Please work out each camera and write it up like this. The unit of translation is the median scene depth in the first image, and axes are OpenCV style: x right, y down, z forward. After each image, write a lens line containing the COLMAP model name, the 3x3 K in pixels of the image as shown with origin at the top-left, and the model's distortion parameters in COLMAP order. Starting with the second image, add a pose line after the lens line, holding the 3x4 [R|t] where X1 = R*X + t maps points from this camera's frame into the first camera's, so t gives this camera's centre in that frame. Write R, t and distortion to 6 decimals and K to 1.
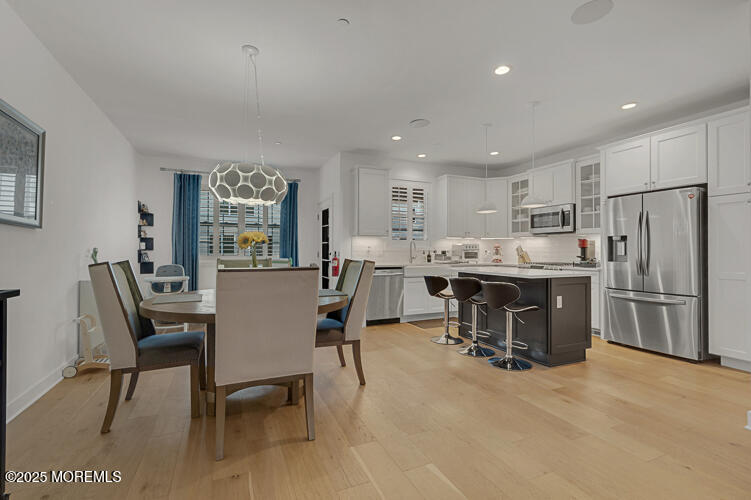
lens RADIAL K [[340.7, 0, 369.9], [0, 340.7, 248.0], [0, 0, 1]] dist [0.005436, -0.000226]
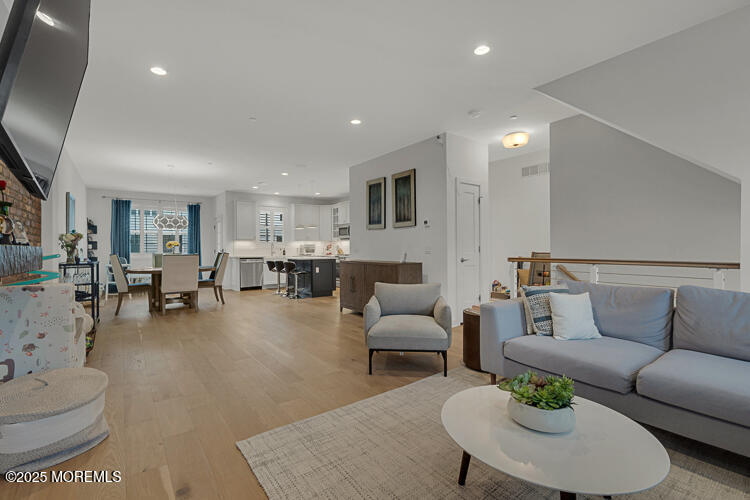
lens RADIAL K [[340.2, 0, 370.6], [0, 340.2, 254.4], [0, 0, 1]] dist [0.005436, -0.000226]
pose [[0.975529, -0.012292, 0.219528, 0.264559], [0.006388, 0.999599, 0.027586, -0.007391], [-0.219779, -0.025508, 0.975216, -0.899335]]
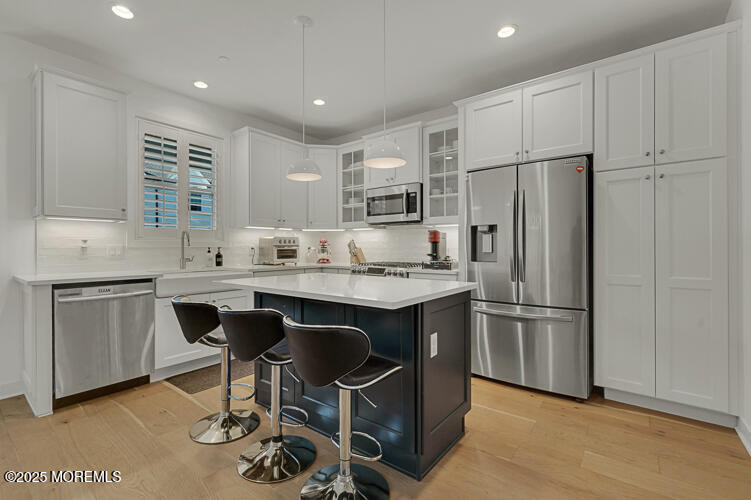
lens RADIAL K [[340.7, 0, 372.0], [0, 340.7, 247.2], [0, 0, 1]] dist [0.005436, -0.000226]
pose [[0.881118, -0.003700, 0.472882, 0.150246], [0.000094, 0.999971, 0.007649, 0.003301], [-0.472896, -0.006695, 0.881093, 0.389271]]
